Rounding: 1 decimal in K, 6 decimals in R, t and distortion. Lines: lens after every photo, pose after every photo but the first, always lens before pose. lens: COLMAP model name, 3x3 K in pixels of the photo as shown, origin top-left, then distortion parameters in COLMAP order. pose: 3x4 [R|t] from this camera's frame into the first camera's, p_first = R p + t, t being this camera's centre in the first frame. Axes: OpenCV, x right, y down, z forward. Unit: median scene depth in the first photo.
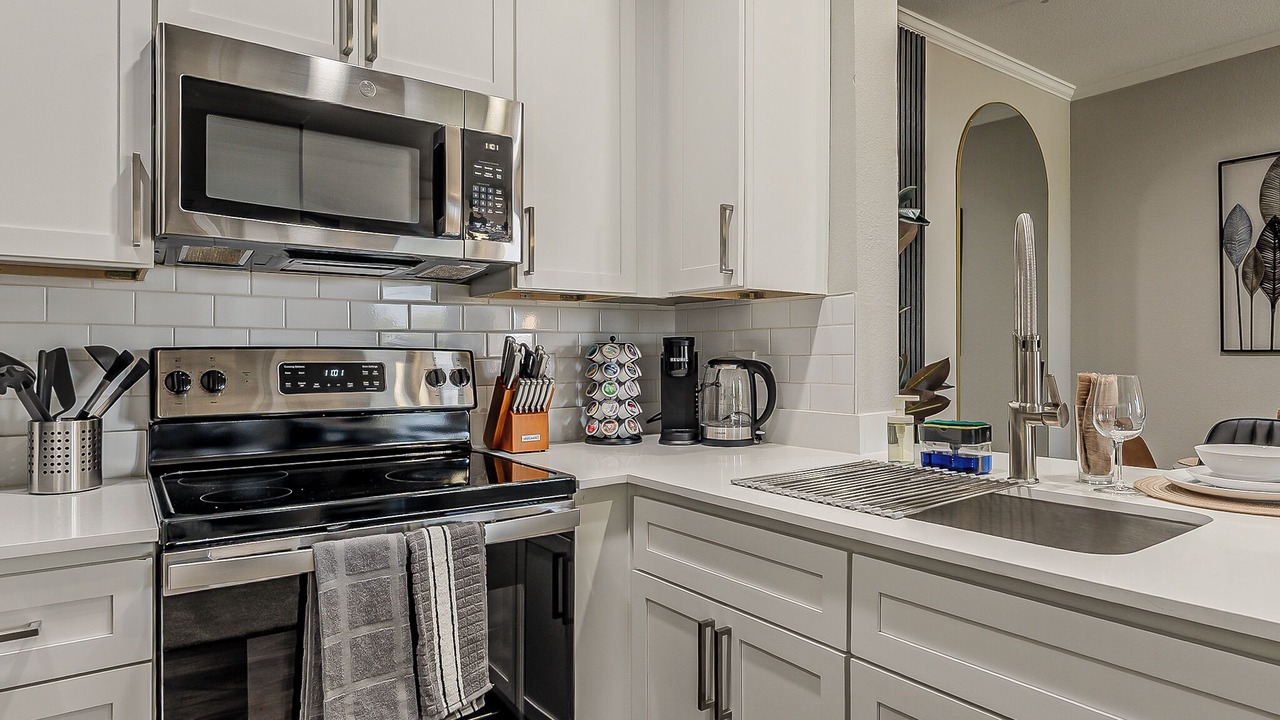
lens RADIAL K [[723.4, 0, 640.0], [0, 723.4, 360.0], [0, 0, 1]] dist [-0.003059, -0.001375]
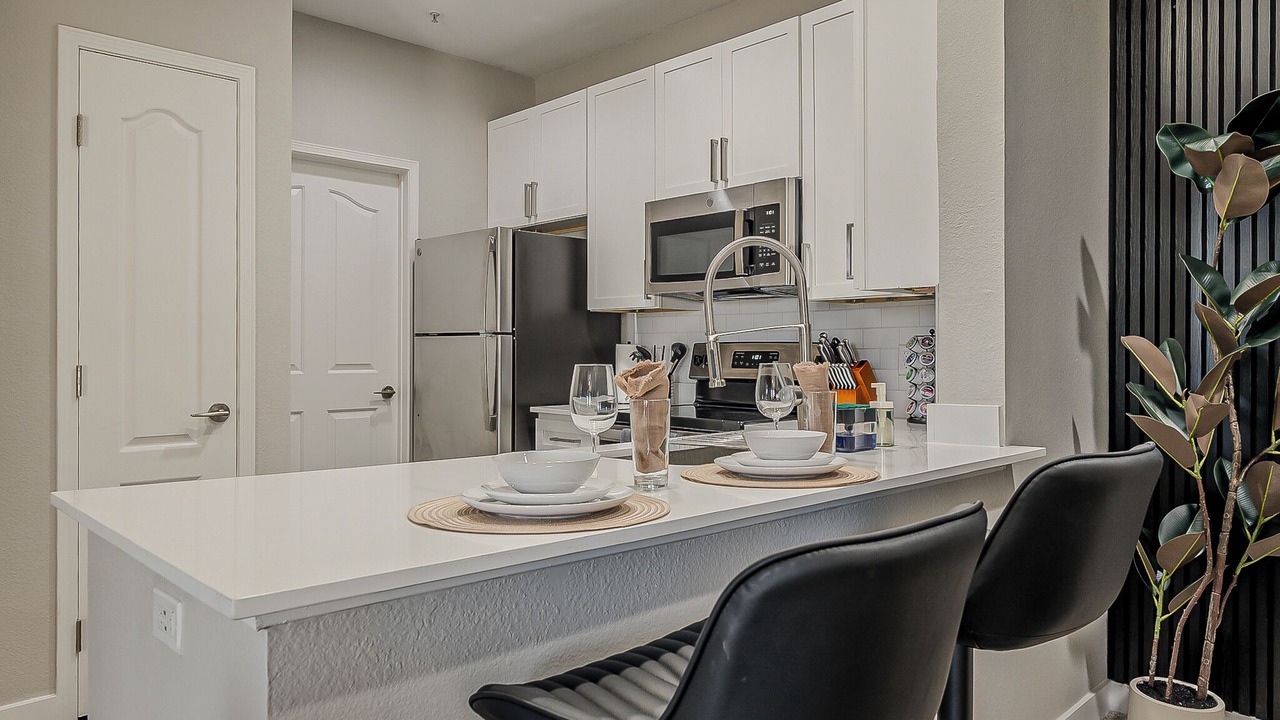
lens RADIAL K [[869.8, 0, 637.0], [0, 869.8, 354.8], [0, 0, 1]] dist [-0.000306, -0.000406]
pose [[0.138824, 0.005925, -0.990299, 1.622159], [-0.004505, 0.999976, 0.005351, 0.002831], [0.990307, 0.003719, 0.138847, 0.456539]]
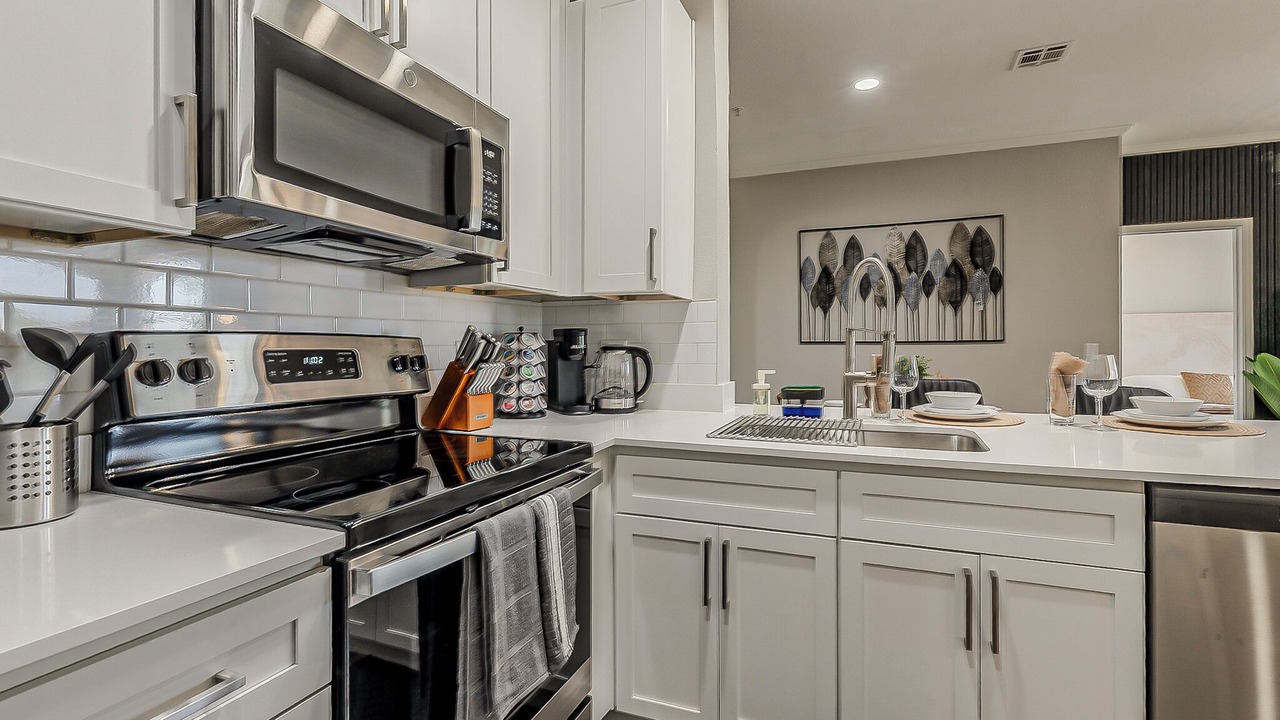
lens RADIAL K [[573.7, 0, 644.9], [0, 573.7, 351.1], [0, 0, 1]] dist [-0.001430, -0.000016]
pose [[0.841708, -0.004209, 0.539917, -0.482292], [0.002536, 0.999989, 0.003842, 0.004160], [-0.539928, -0.001864, 0.841709, 0.133238]]
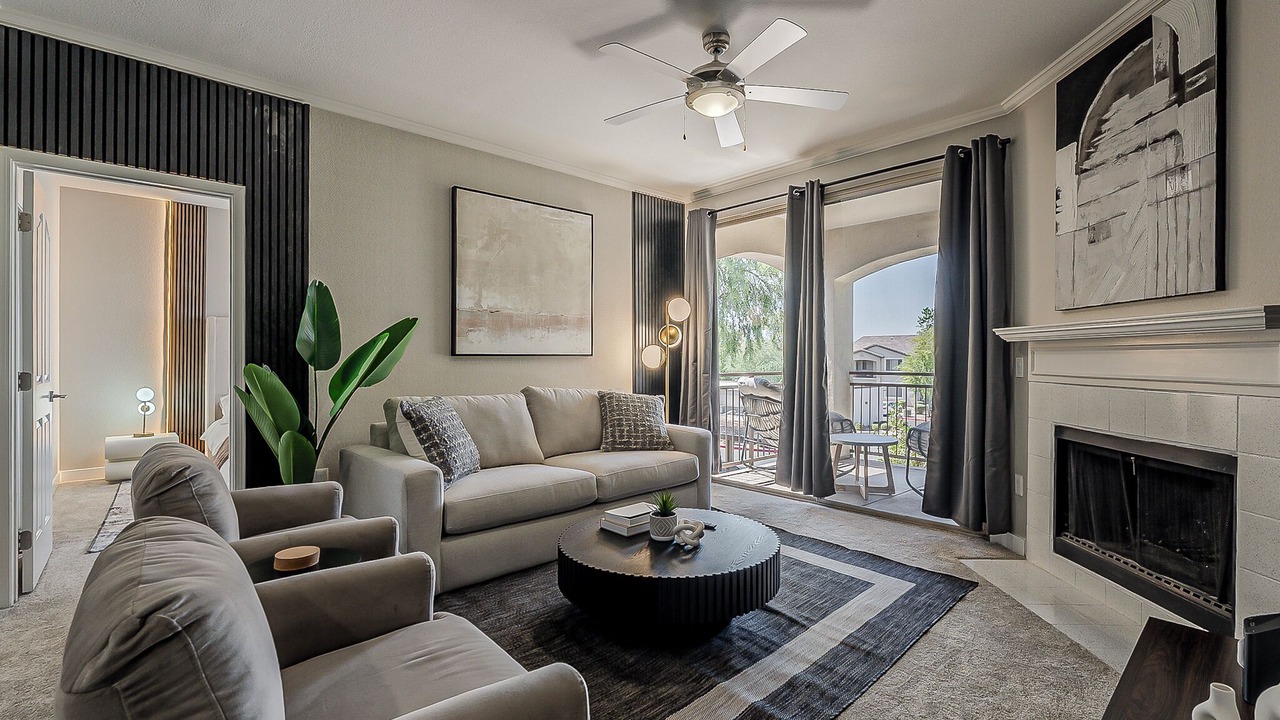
lens RADIAL K [[563.2, 0, 640.0], [0, 563.2, 360.0], [0, 0, 1]] dist [-0.001670, -0.000544]
pose [[-0.103346, -0.002534, 0.994642, 1.069584], [0.000175, 0.999997, 0.002566, 0.002874], [-0.994645, 0.000439, -0.103345, -0.276131]]
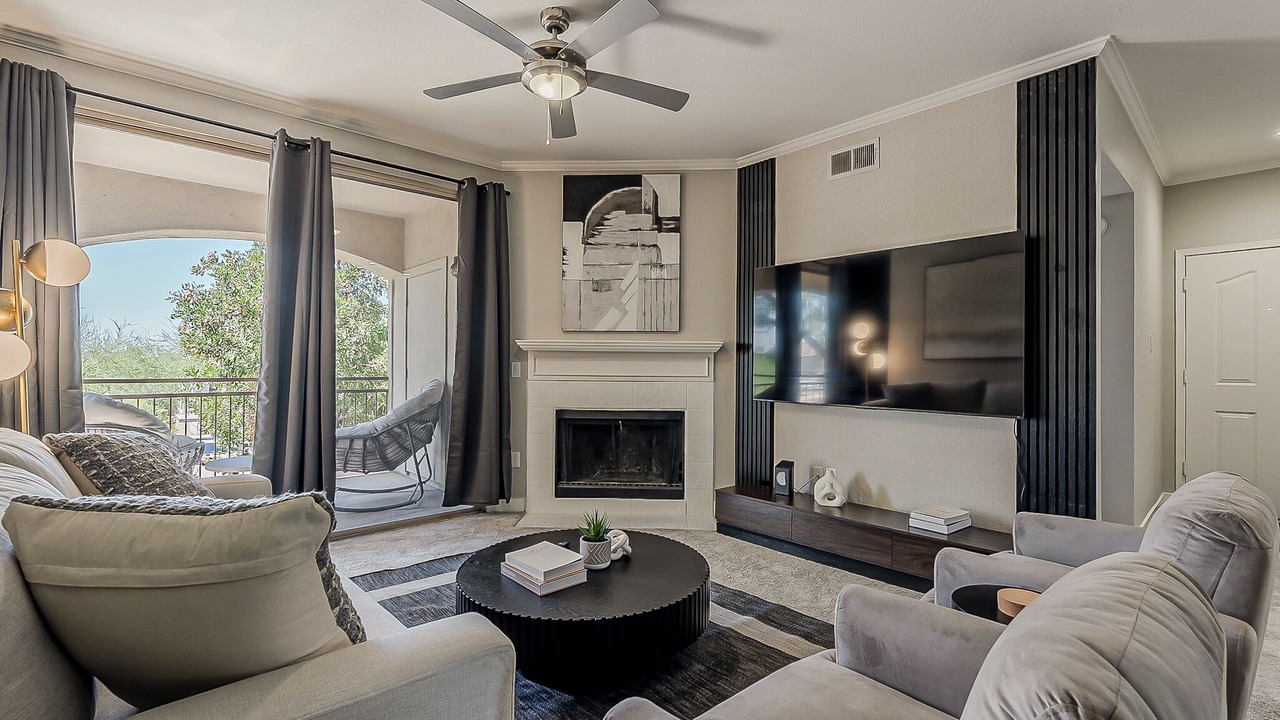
lens RADIAL K [[563.2, 0, 640.0], [0, 563.2, 360.0], [0, 0, 1]] dist [-0.001670, -0.000544]
pose [[-0.993921, -0.009212, -0.109712, 2.579876], [-0.008382, 0.999933, -0.008032, 0.005039], [0.109778, -0.007063, -0.993931, 0.815851]]
